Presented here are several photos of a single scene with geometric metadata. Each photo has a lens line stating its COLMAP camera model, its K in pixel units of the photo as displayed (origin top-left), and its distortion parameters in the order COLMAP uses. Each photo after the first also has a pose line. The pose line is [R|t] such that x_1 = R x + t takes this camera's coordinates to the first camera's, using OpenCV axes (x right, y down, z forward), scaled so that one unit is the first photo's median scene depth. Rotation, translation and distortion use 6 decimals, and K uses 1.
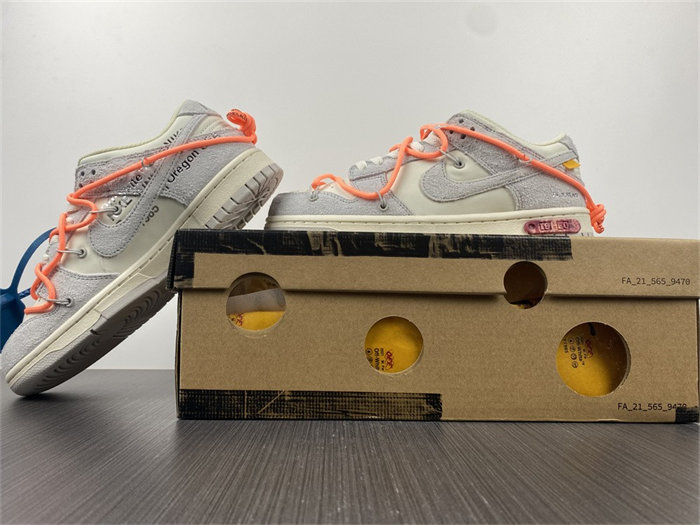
lens RADIAL K [[540.9, 0, 351.0], [0, 540.9, 239.8], [0, 0, 1]] dist [-0.003823, -0.026179]
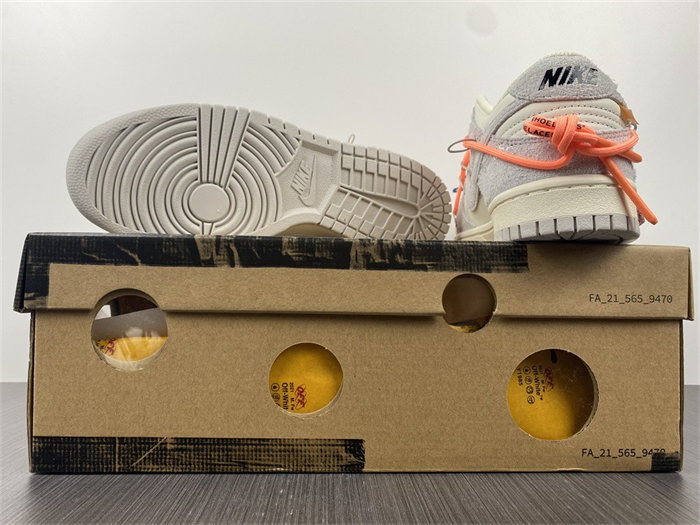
lens RADIAL K [[540.9, 0, 346.9], [0, 540.9, 260.8], [0, 0, 1]] dist [-0.003823, -0.026179]
pose [[0.999523, -0.000637, 0.030892, 0.116785], [-0.000475, 0.999353, 0.035973, -0.008020], [-0.030895, -0.035970, 0.998875, 0.210309]]
